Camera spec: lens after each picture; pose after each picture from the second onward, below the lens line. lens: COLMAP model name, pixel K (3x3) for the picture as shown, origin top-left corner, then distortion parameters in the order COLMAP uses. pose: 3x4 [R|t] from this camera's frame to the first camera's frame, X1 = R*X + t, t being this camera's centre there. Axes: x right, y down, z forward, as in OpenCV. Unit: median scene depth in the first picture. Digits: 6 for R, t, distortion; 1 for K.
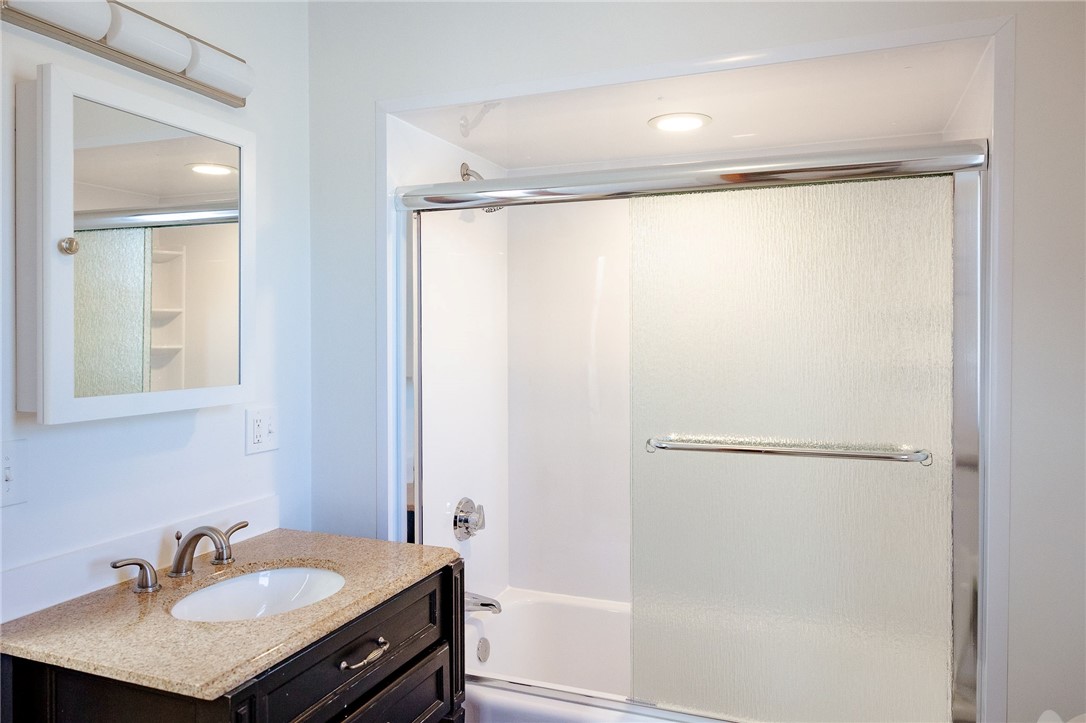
lens RADIAL K [[759.6, 0, 543.0], [0, 759.6, 361.5], [0, 0, 1]] dist [-0.002146, 0.002379]
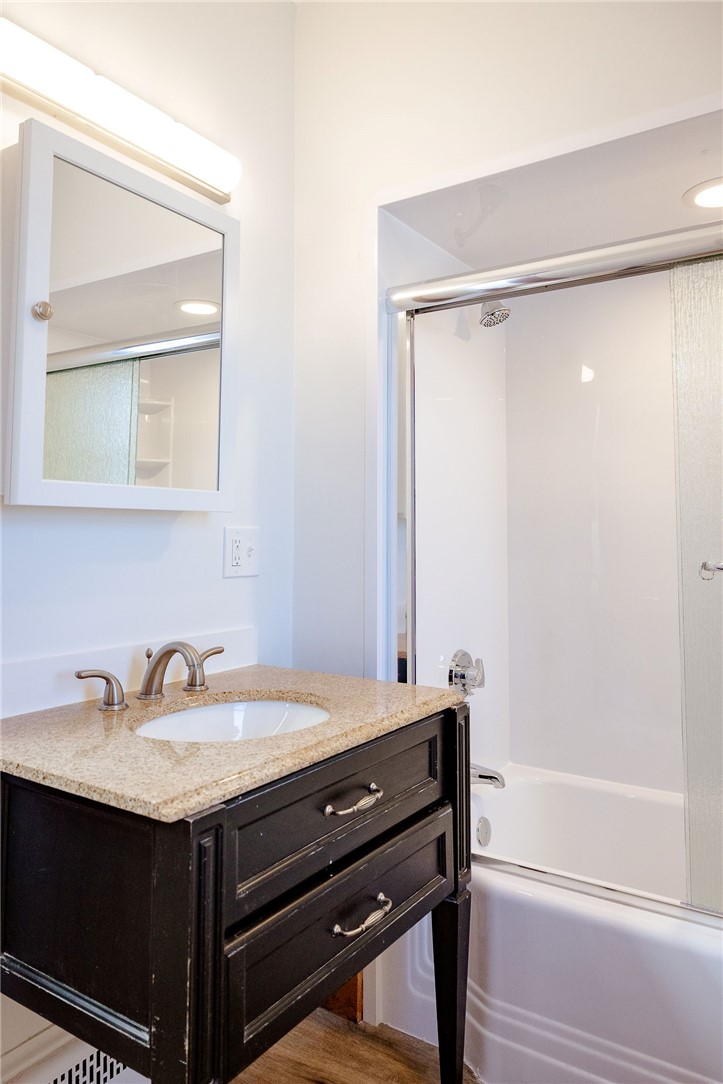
lens RADIAL K [[758.2, 0, 349.7], [0, 758.2, 503.7], [0, 0, 1]] dist [-0.002146, 0.002379]
pose [[0.975879, -0.008875, -0.218130, -0.056236], [-0.007973, 0.997058, -0.076236, 0.123105], [0.218165, 0.076136, 0.972937, 0.177041]]
